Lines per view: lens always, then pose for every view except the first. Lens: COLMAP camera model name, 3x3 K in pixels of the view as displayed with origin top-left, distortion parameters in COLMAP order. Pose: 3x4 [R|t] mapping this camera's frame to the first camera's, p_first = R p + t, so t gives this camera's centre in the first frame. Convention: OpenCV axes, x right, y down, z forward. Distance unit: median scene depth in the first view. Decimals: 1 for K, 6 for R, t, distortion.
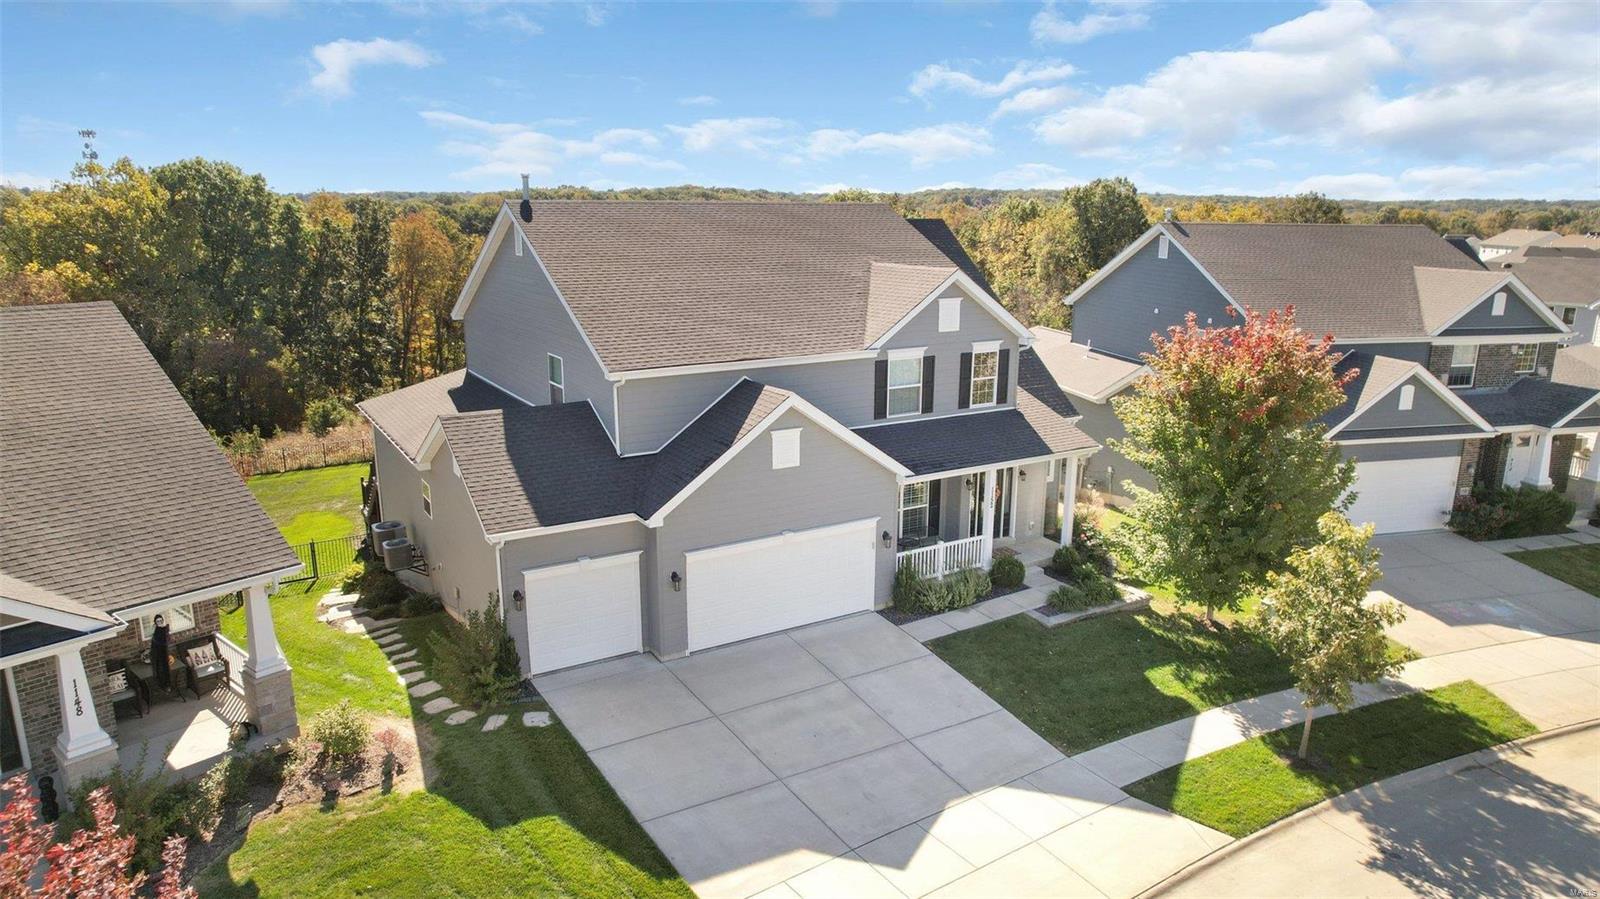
lens RADIAL K [[1021.1, 0, 800.0], [0, 1021.1, 449.5], [0, 0, 1]] dist [-0.074819, 0.064458]
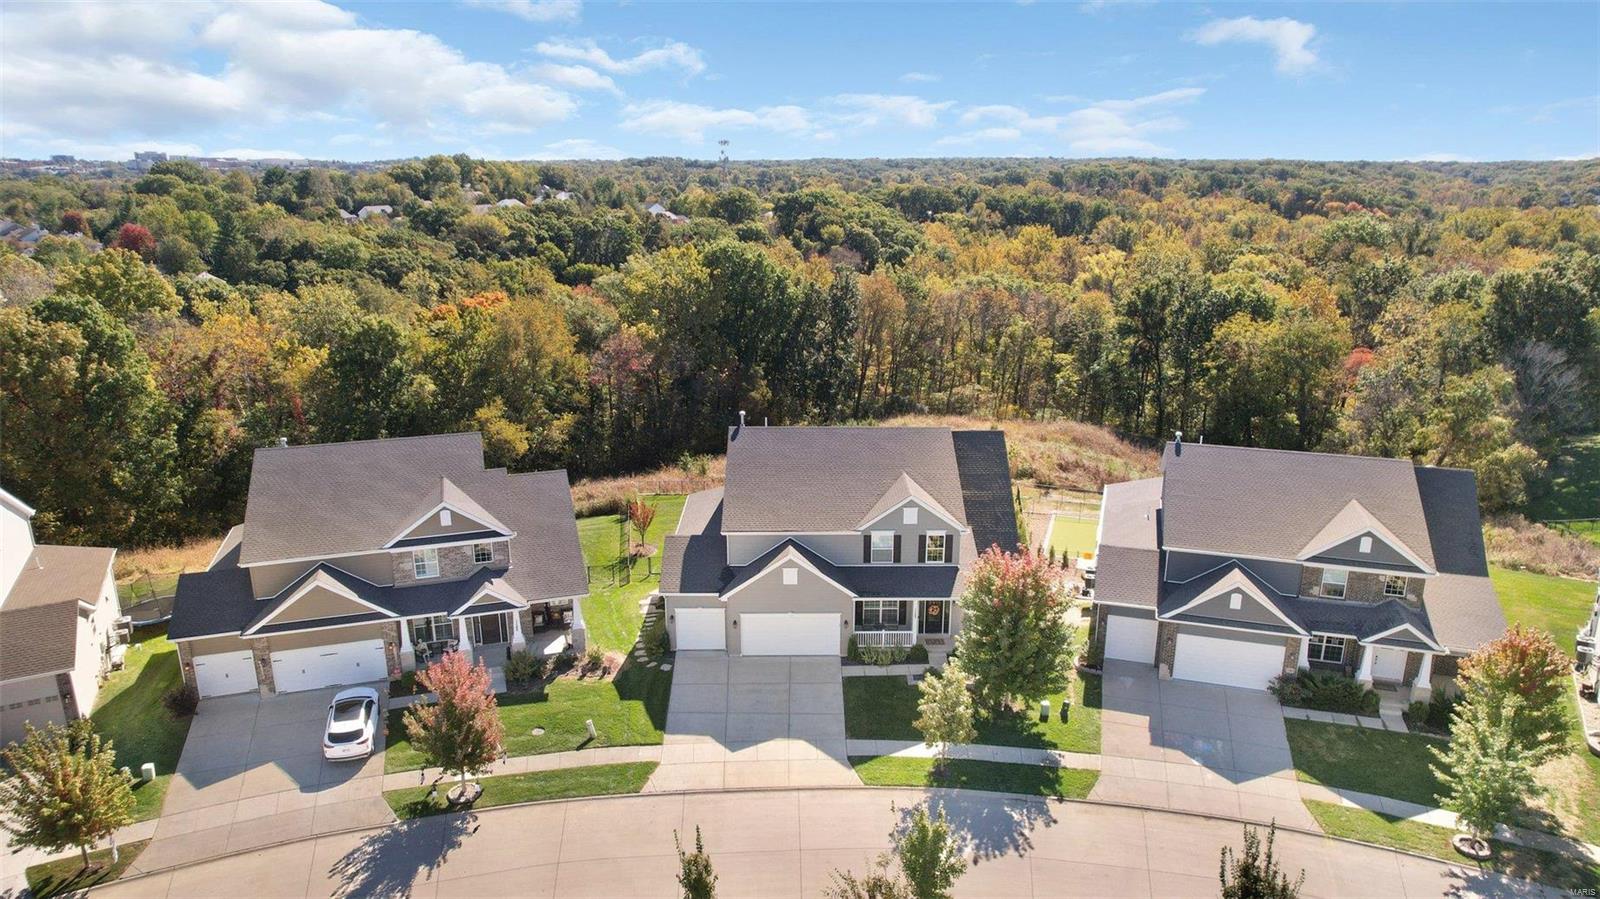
lens RADIAL K [[1021.1, 0, 800.0], [0, 1021.1, 449.5], [0, 0, 1]] dist [-0.074819, 0.064458]
pose [[0.853727, 0.132750, -0.503515, 1.005588], [-0.114255, 0.991150, 0.067590, -0.395229], [0.508031, -0.000175, 0.861339, -0.835737]]
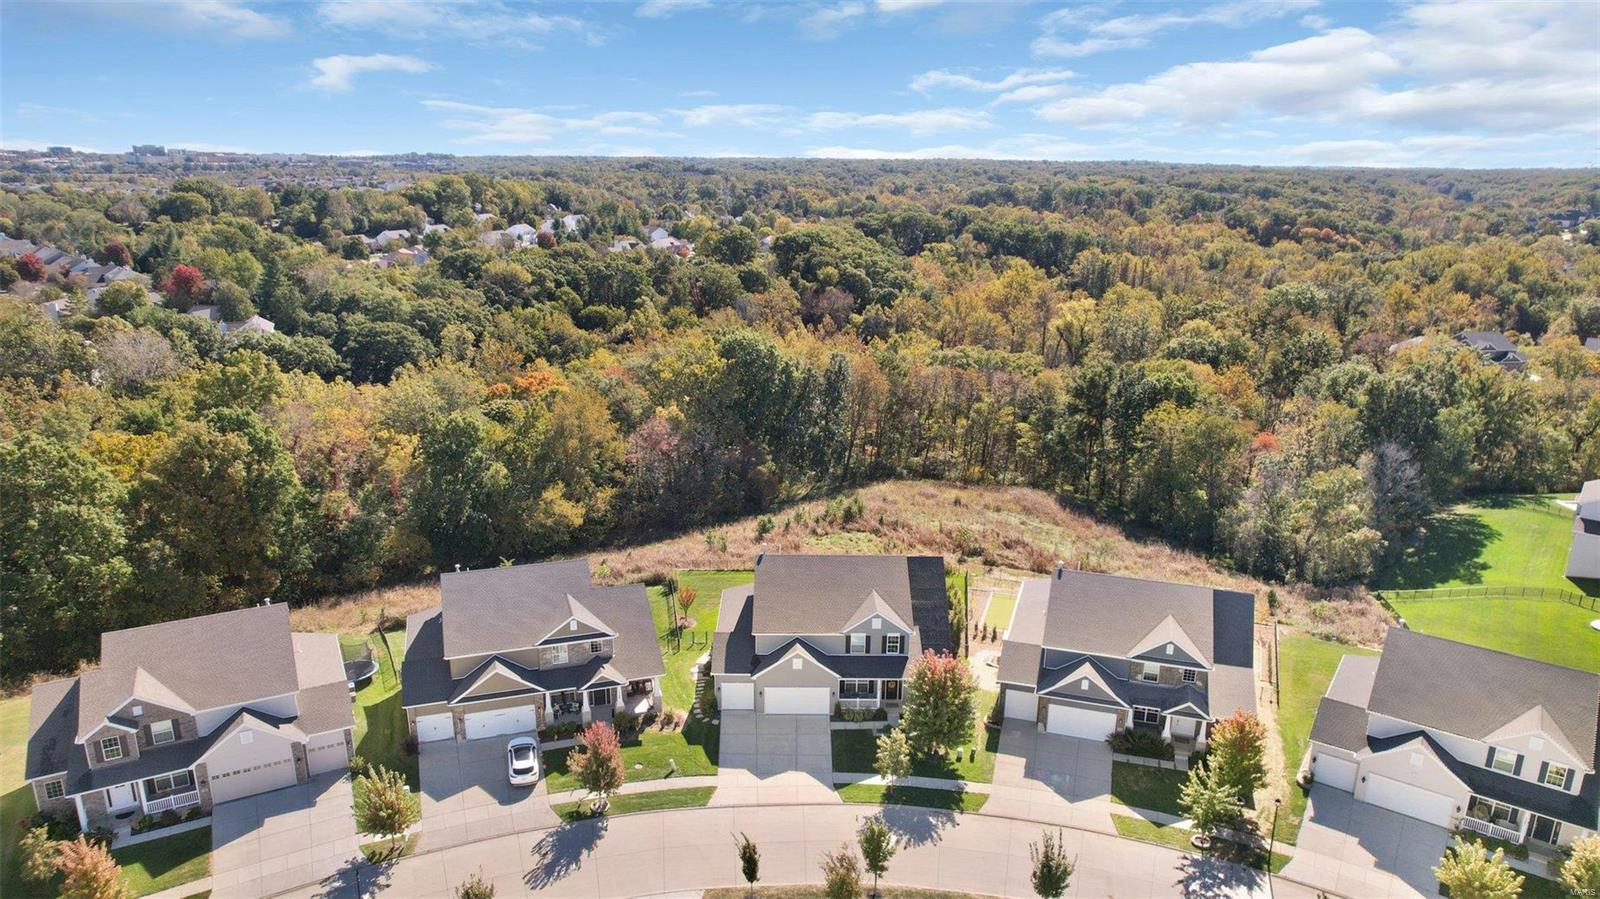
lens RADIAL K [[1021.1, 0, 800.0], [0, 1021.1, 449.5], [0, 0, 1]] dist [-0.074819, 0.064458]
pose [[0.855978, 0.143656, -0.496653, 1.461512], [-0.124909, 0.989627, 0.070968, -0.880276], [0.501696, 0.001289, 0.865043, -1.792941]]
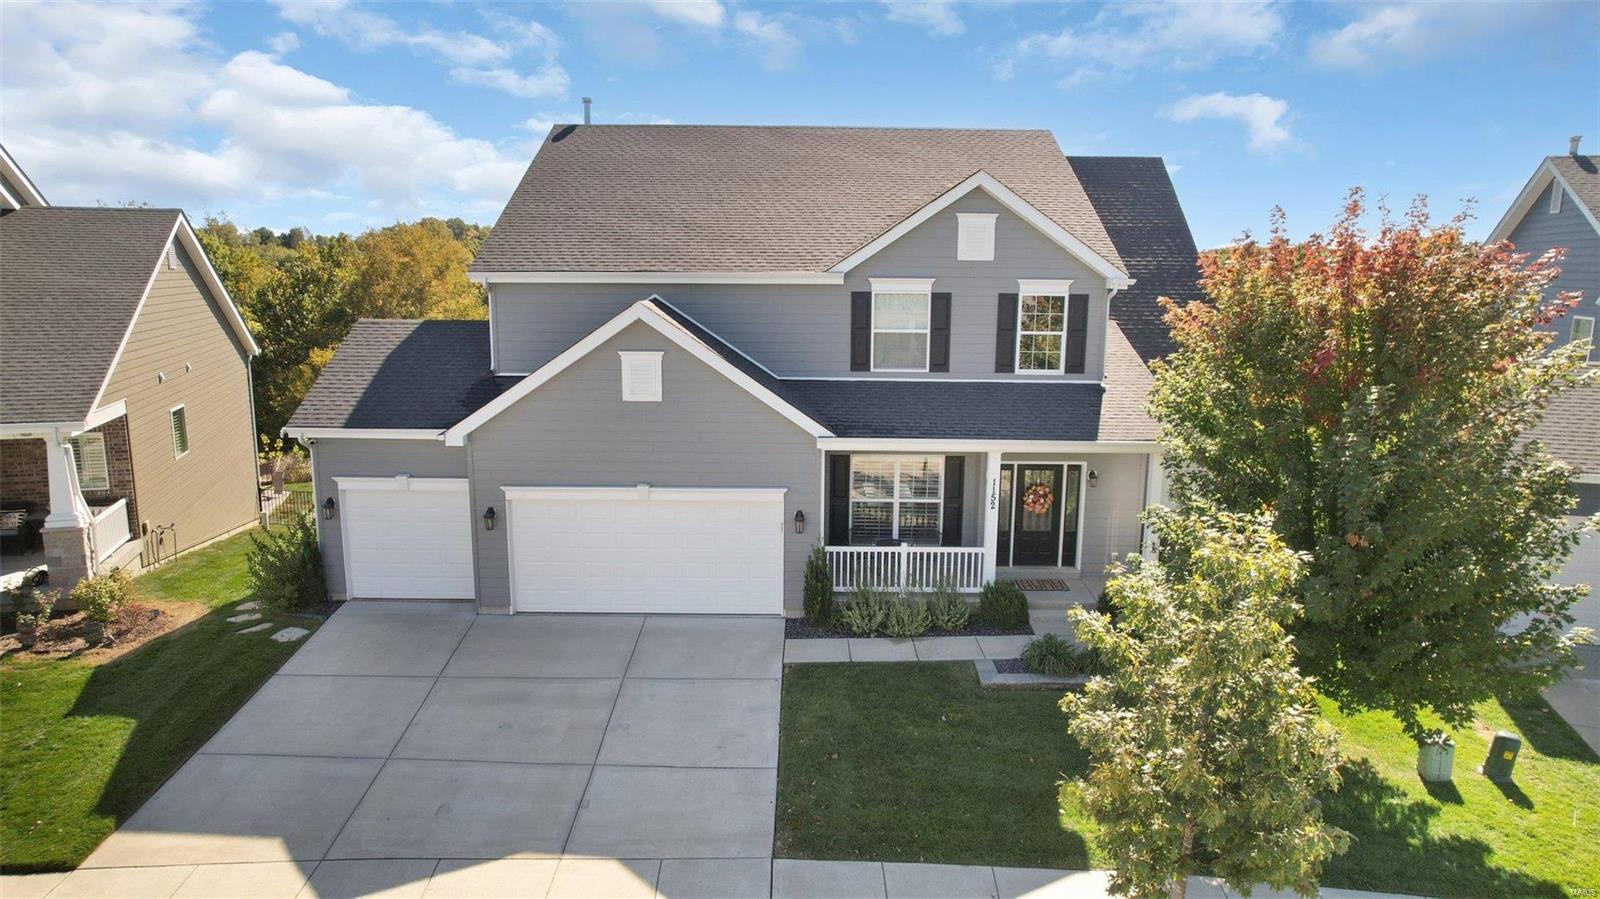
lens RADIAL K [[1014.7, 0, 794.5], [0, 1014.7, 458.7], [0, 0, 1]] dist [-0.085595, 0.062049]
pose [[0.856193, 0.103165, -0.506252, 0.450578], [-0.126555, 0.991888, -0.011907, 0.052310], [0.500917, 0.074264, 0.862303, 0.363189]]
